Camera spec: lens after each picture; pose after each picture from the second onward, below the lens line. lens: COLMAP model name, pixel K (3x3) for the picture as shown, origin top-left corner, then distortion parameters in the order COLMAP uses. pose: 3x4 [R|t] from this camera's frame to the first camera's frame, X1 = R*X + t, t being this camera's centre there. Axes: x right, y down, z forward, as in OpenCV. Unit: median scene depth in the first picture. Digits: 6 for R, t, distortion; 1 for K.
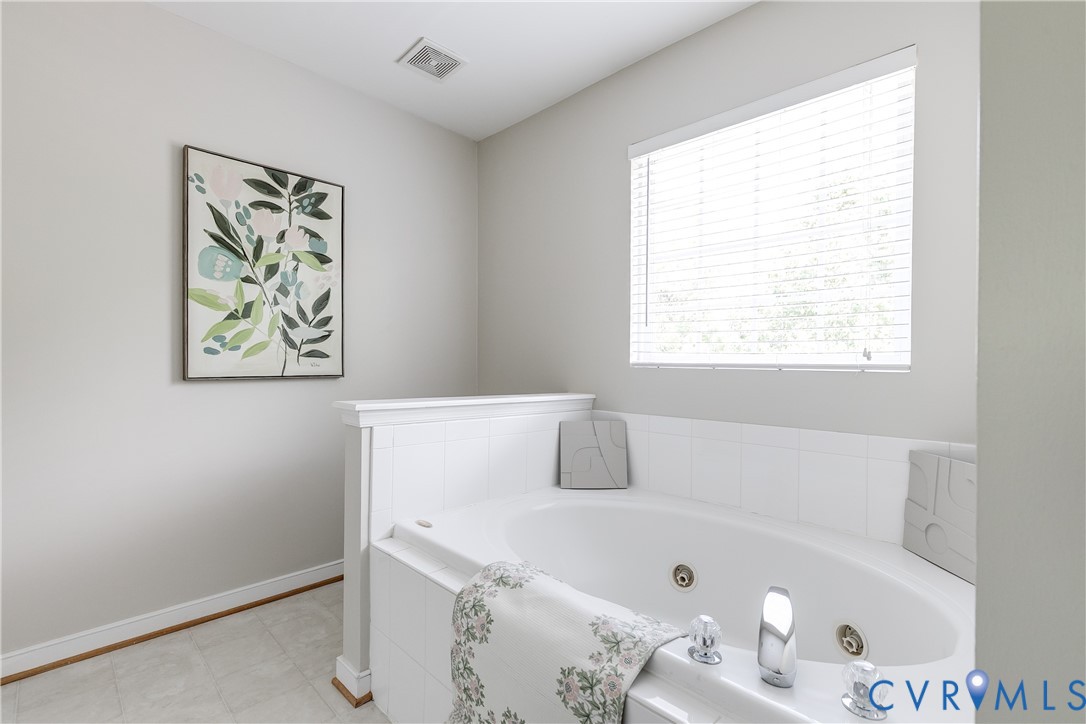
lens RADIAL K [[490.1, 0, 541.7], [0, 490.1, 360.3], [0, 0, 1]] dist [0.013542, -0.006563]
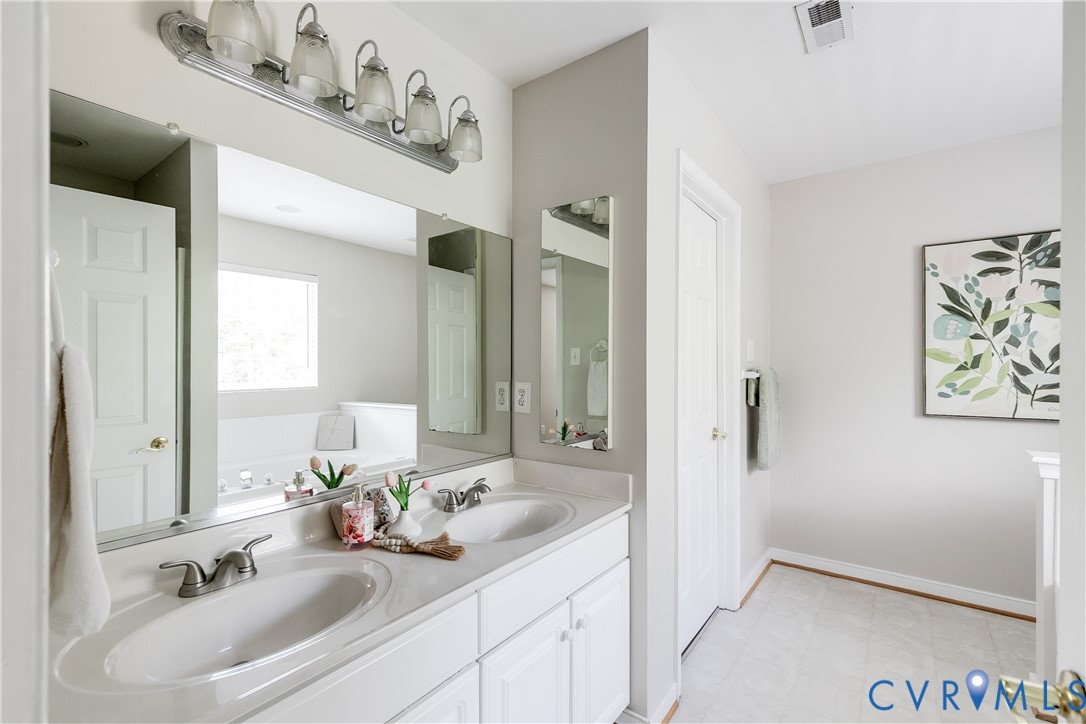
lens RADIAL K [[483.6, 0, 554.1], [0, 483.6, 365.3], [0, 0, 1]] dist [0.000364, -0.000195]
pose [[0.161275, -0.005869, -0.986892, 0.400508], [0.000970, 0.999983, -0.005788, -0.084973], [0.986909, -0.000024, 0.161278, -0.213728]]
